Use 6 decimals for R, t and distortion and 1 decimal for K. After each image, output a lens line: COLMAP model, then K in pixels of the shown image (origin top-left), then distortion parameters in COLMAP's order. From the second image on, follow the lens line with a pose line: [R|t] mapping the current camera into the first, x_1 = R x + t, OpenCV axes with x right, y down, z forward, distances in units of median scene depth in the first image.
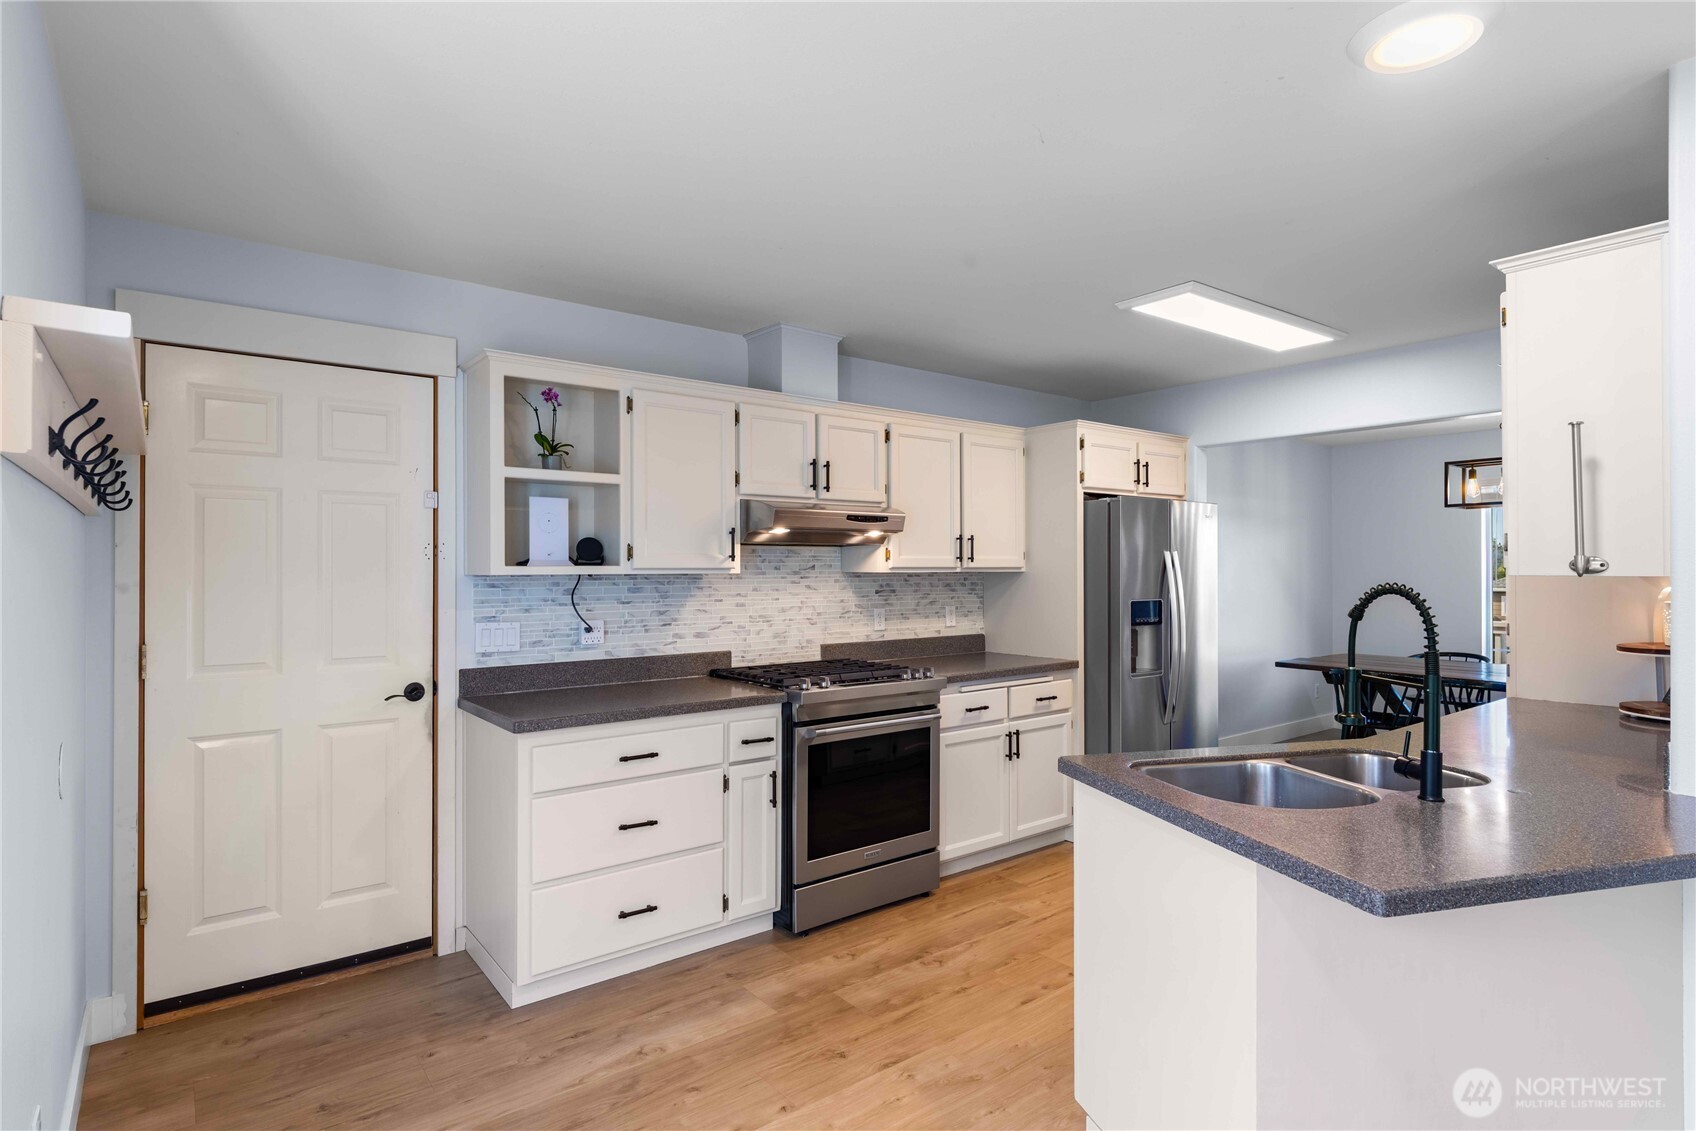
lens RADIAL K [[864.3, 0, 850.1], [0, 864.3, 559.0], [0, 0, 1]] dist [-0.008017, -0.001178]
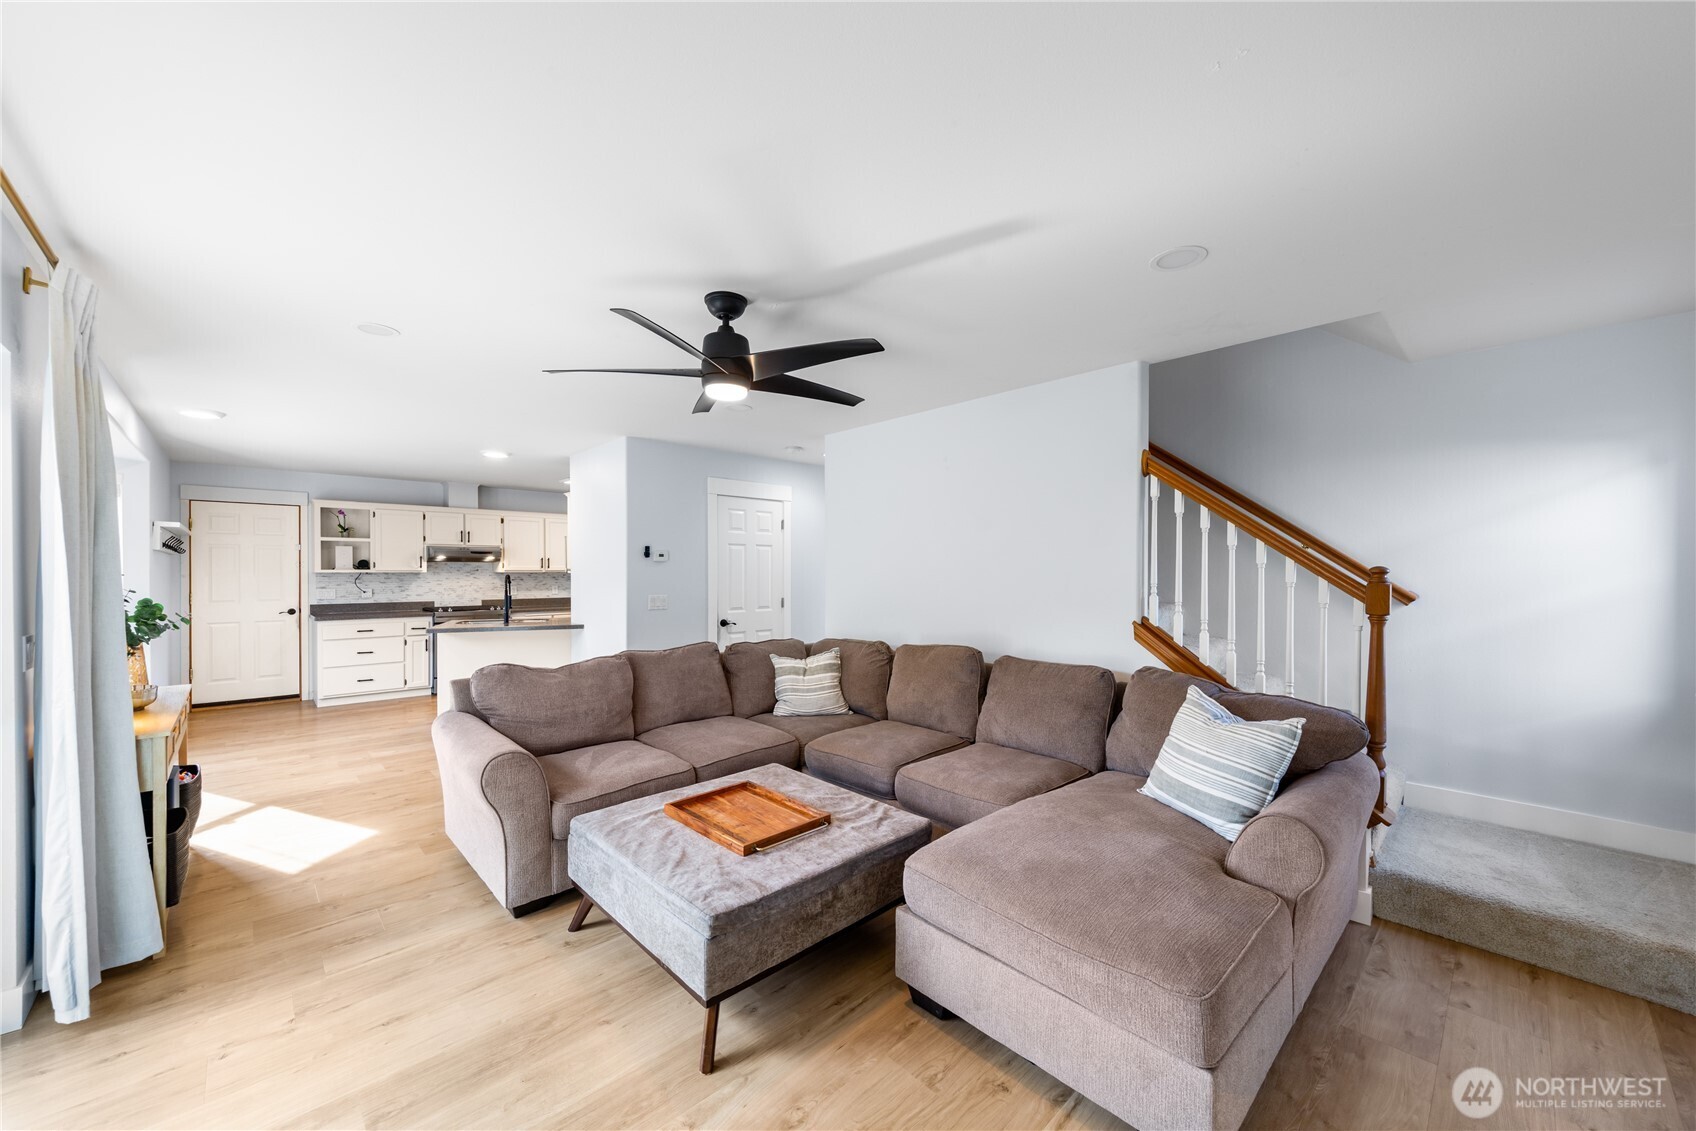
lens RADIAL K [[635.7, 0, 842.4], [0, 635.7, 572.5], [0, 0, 1]] dist [0.000527, -0.000071]
pose [[0.996364, 0.001390, 0.085183, 1.062088], [-0.002512, 0.999912, 0.013064, -0.013532], [-0.085157, -0.013230, 0.996280, -1.193794]]
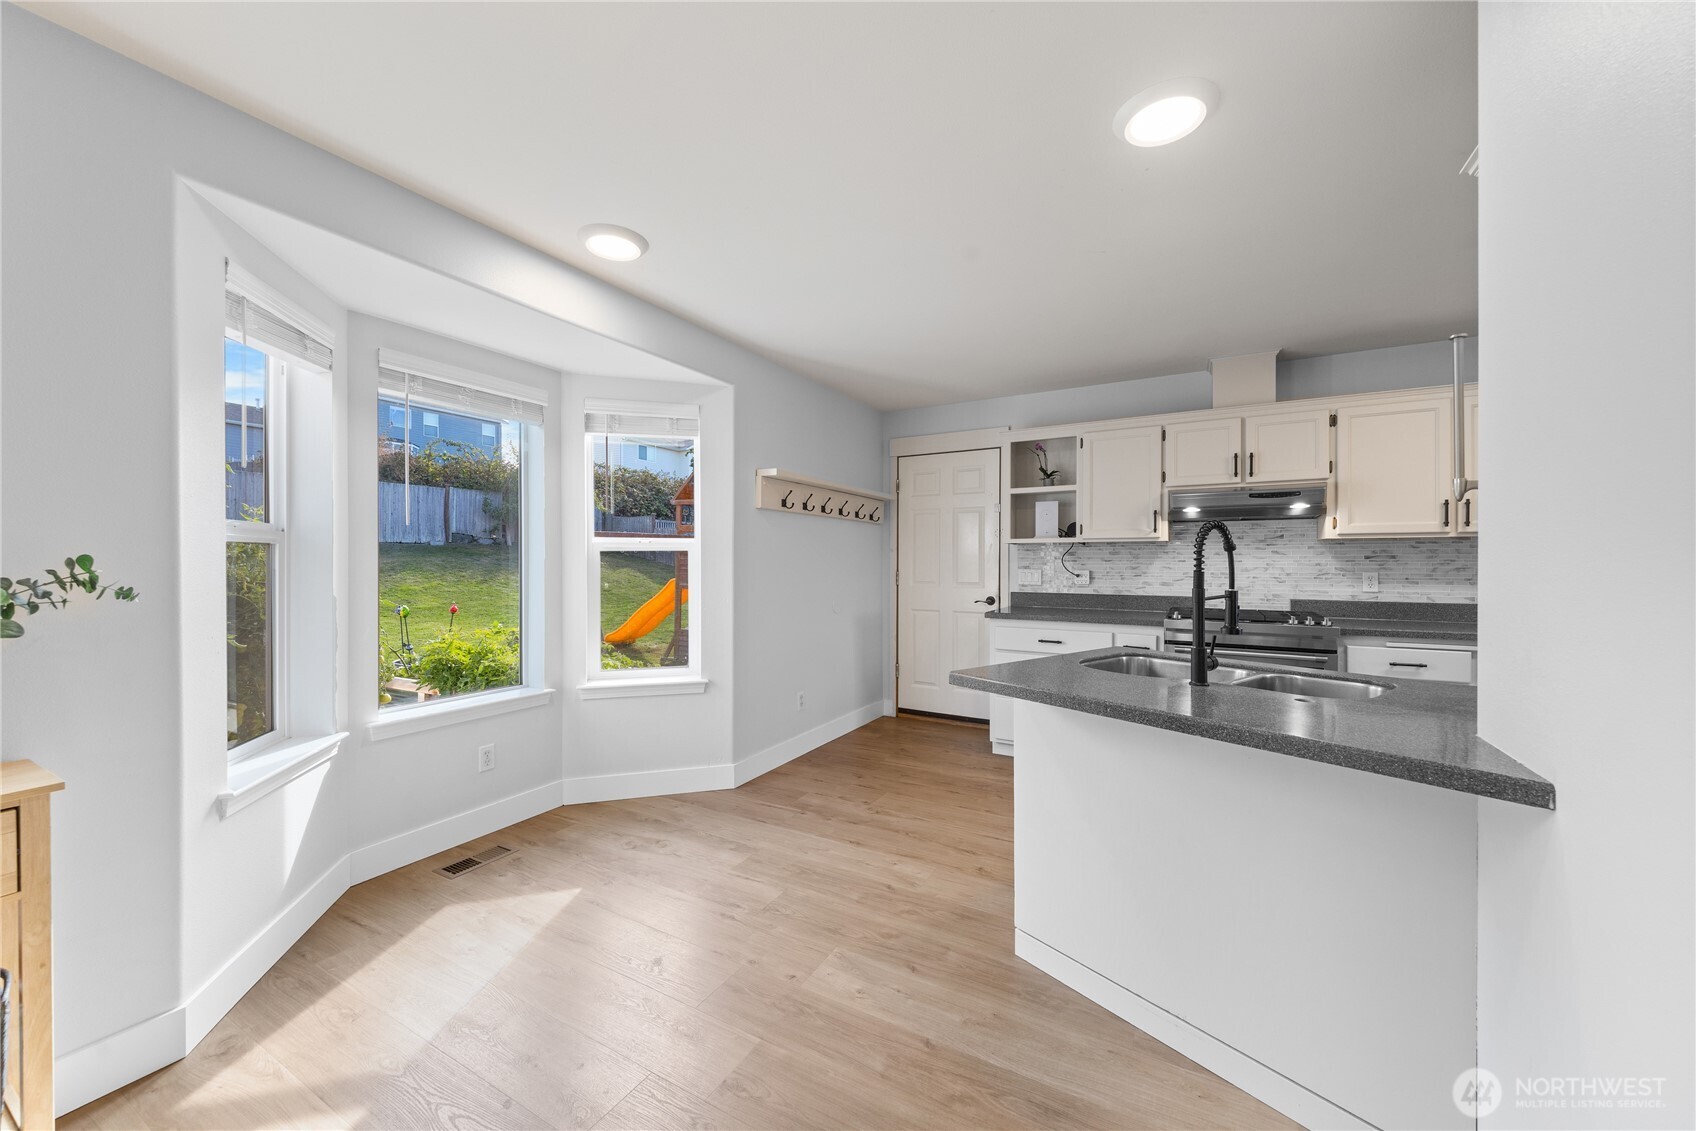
lens RADIAL K [[635.7, 0, 842.4], [0, 635.7, 572.5], [0, 0, 1]] dist [0.000527, -0.000071]
pose [[0.375964, 0.015462, -0.926505, 0.683143], [0.009028, 0.999752, 0.020348, 0.044390], [0.926590, -0.016014, 0.375732, 0.079310]]
